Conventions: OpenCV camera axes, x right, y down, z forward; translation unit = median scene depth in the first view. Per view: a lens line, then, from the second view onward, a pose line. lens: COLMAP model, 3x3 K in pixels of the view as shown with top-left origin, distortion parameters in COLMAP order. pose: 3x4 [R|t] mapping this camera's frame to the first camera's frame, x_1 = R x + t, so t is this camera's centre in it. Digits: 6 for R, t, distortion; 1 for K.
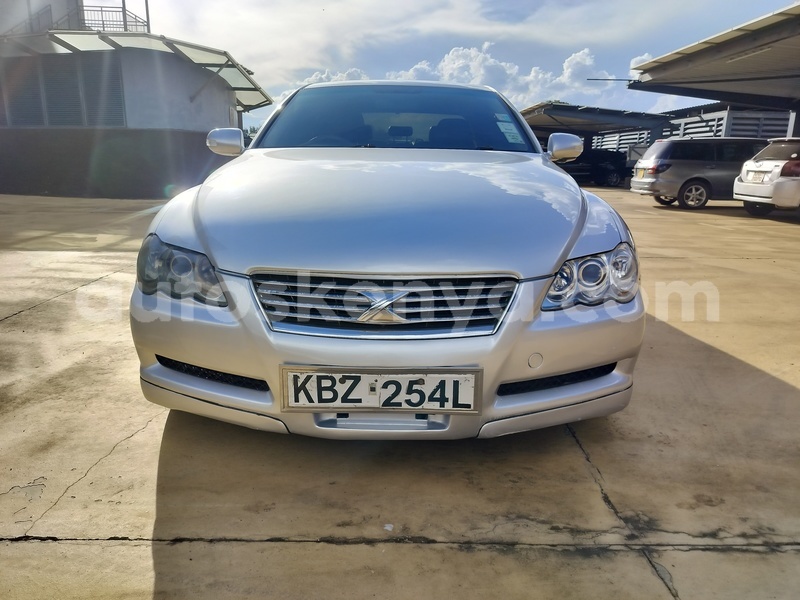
lens RADIAL K [[559.6, 0, 400.4], [0, 559.6, 296.0], [0, 0, 1]] dist [0.033050, -0.034651]
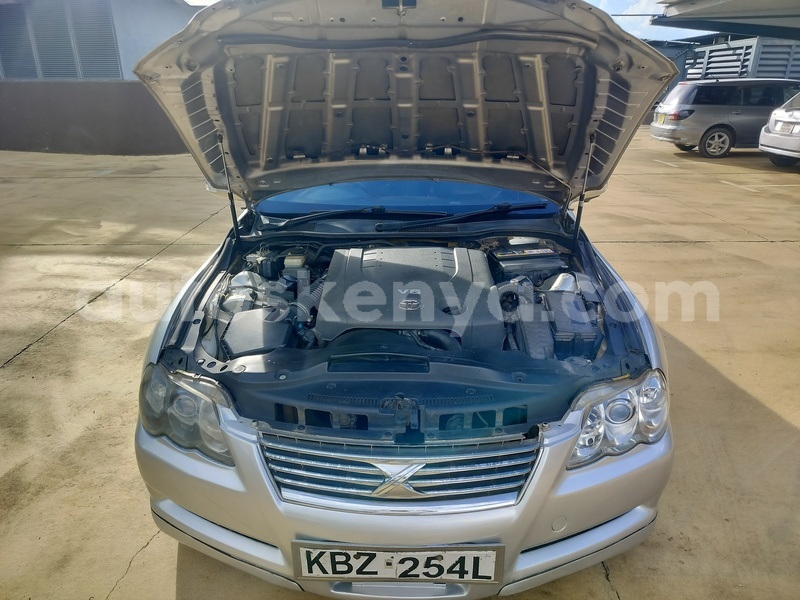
lens RADIAL K [[556.9, 0, 400.0], [0, 556.9, 300.0], [0, 0, 1]] dist [0.006423, -0.001011]
pose [[0.999778, -0.010384, -0.018338, -0.006506], [0.012857, 0.990013, 0.140385, -0.324385], [0.016697, -0.140590, 0.989927, 0.093552]]
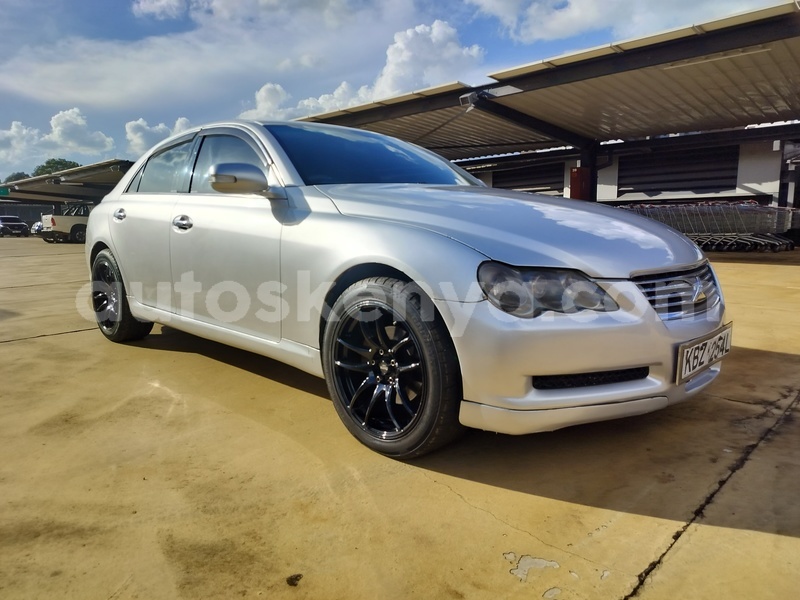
lens RADIAL K [[553.3, 0, 403.0], [0, 553.3, 298.4], [0, 0, 1]] dist [0.032088, -0.031329]
pose [[0.705437, -0.127180, 0.697269, -1.133004], [0.194165, 0.980812, -0.017541, -0.054968], [-0.681659, 0.147759, 0.716595, 0.410677]]
